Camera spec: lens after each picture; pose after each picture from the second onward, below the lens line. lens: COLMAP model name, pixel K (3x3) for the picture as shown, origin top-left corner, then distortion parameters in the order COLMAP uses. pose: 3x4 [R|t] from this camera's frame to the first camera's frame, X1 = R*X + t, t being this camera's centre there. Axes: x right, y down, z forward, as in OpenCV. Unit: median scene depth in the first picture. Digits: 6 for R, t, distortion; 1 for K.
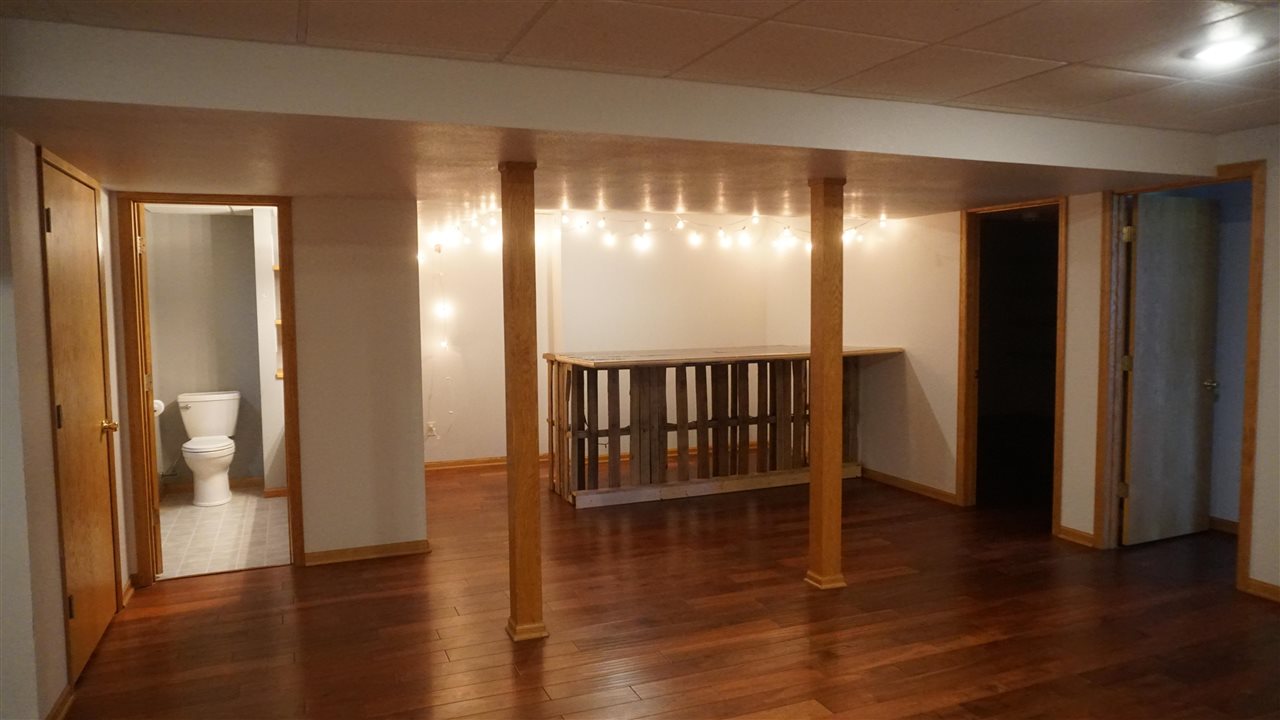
lens RADIAL K [[847.5, 0, 640.0], [0, 847.5, 360.0], [0, 0, 1]] dist [-0.062383, 0.037132]
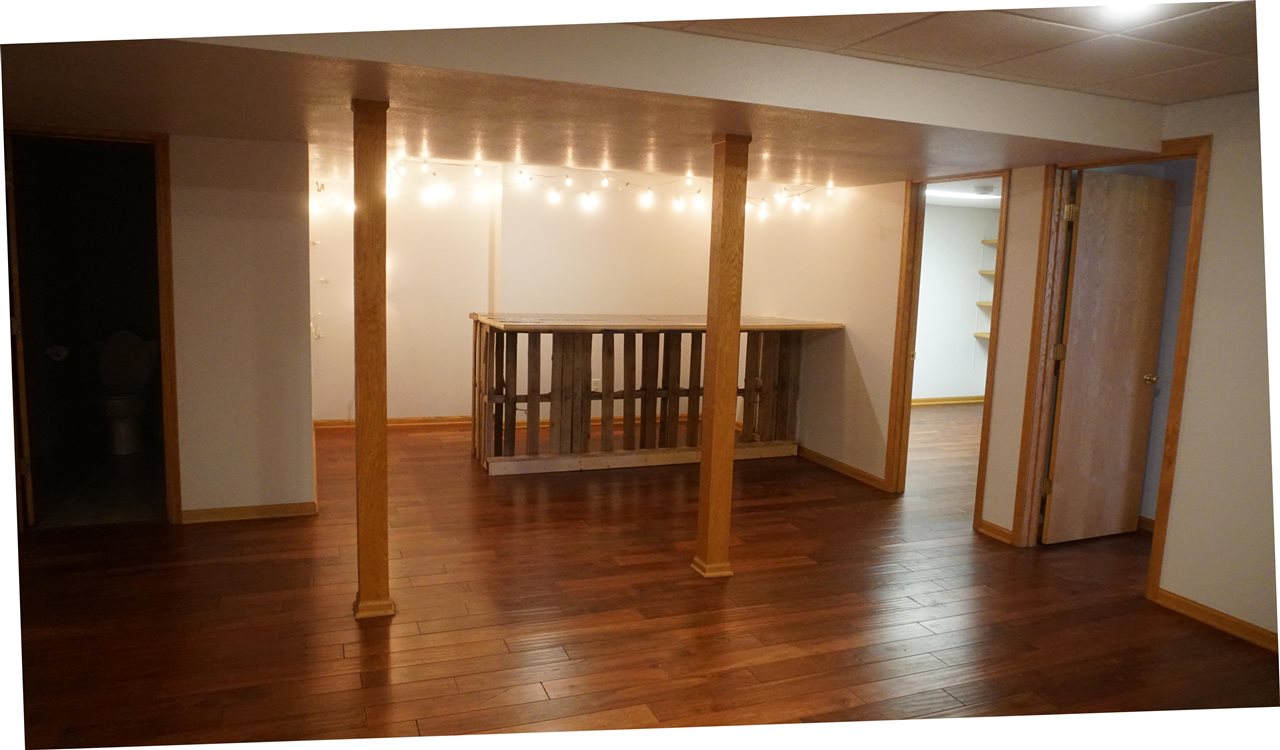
lens RADIAL K [[834.9, 0, 640.0], [0, 834.9, 375.0], [0, 0, 1]] dist [-0.068163, 0.034434]
pose [[0.998957, 0.045182, -0.006568, 0.107970], [-0.044688, 0.997067, 0.062124, -0.005934], [0.009356, -0.061766, 0.998047, 0.066396]]
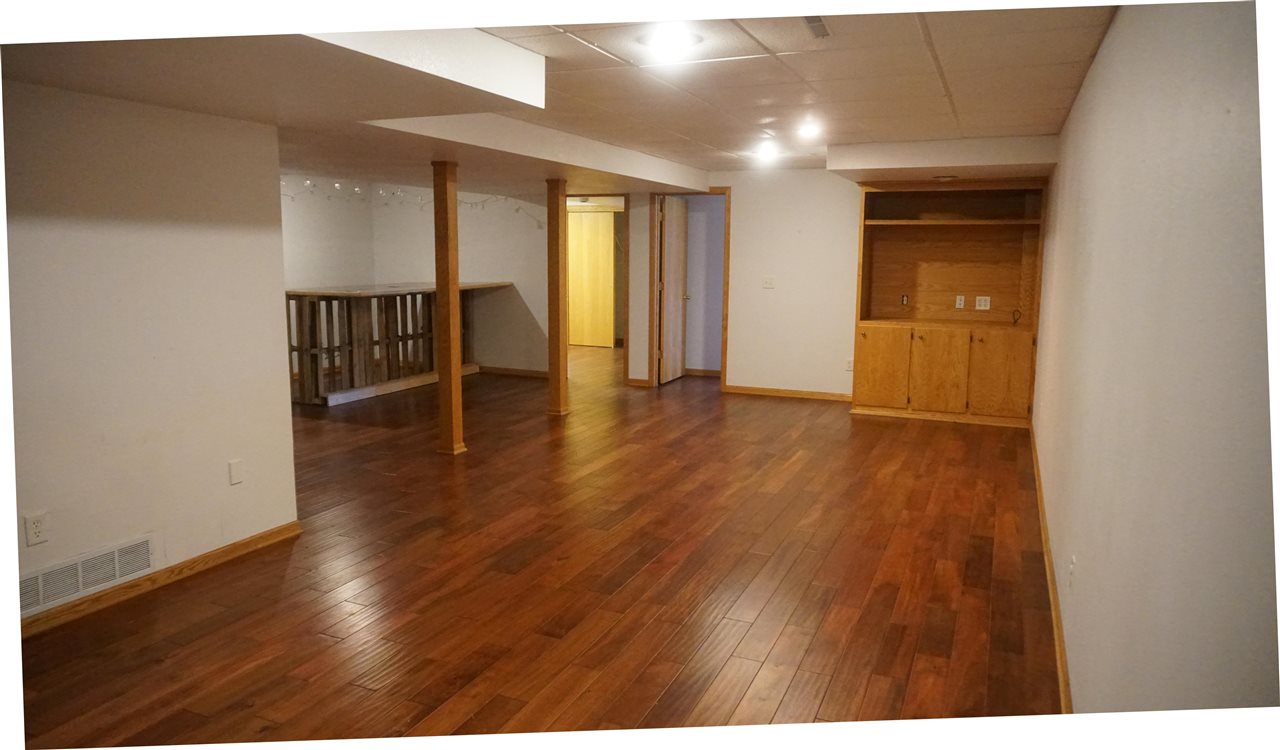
lens RADIAL K [[834.9, 0, 640.0], [0, 834.9, 375.0], [0, 0, 1]] dist [-0.068163, 0.034434]
pose [[0.729556, -0.083545, 0.678799, -0.653749], [0.030526, 0.995500, 0.089715, 0.028931], [-0.683240, -0.044731, 0.728823, -0.302726]]
